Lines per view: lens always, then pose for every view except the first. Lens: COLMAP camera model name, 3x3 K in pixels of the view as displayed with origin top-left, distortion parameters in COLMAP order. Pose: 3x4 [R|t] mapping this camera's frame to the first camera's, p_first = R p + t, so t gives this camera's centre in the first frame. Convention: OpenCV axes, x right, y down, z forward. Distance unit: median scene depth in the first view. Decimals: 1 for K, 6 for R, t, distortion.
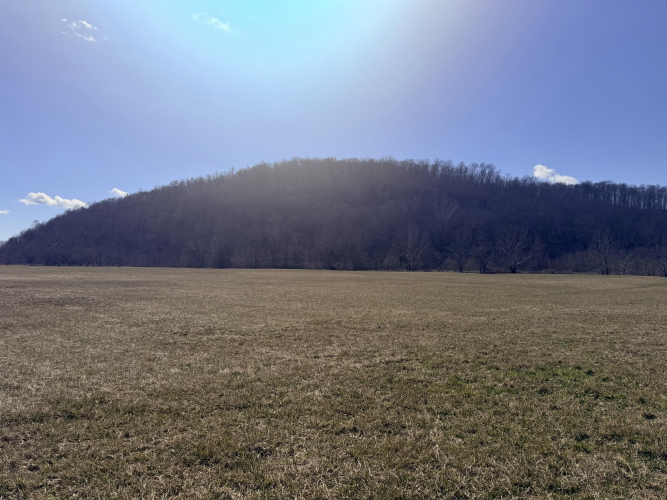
lens RADIAL K [[464.0, 0, 326.4], [0, 464.0, 254.6], [0, 0, 1]] dist [0.052797, -0.072377]
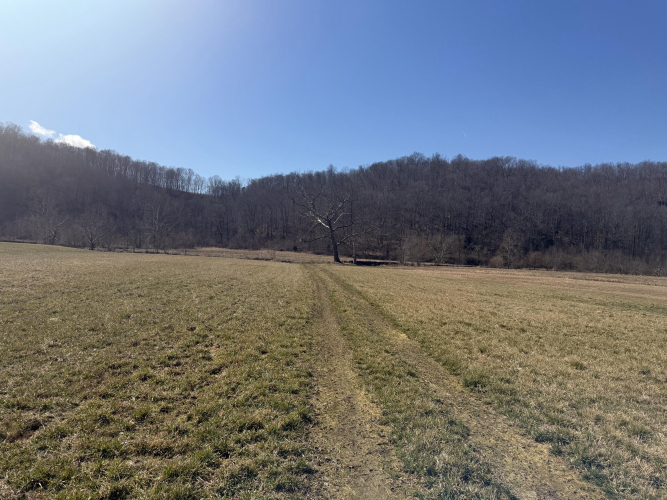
lens RADIAL K [[464.0, 0, 336.7], [0, 464.0, 254.2], [0, 0, 1]] dist [0.052797, -0.072377]
pose [[0.591228, 0.018280, 0.806297, 0.109012], [-0.067490, 0.997358, 0.026877, 0.001671], [-0.803676, -0.070308, 0.590900, 0.035578]]
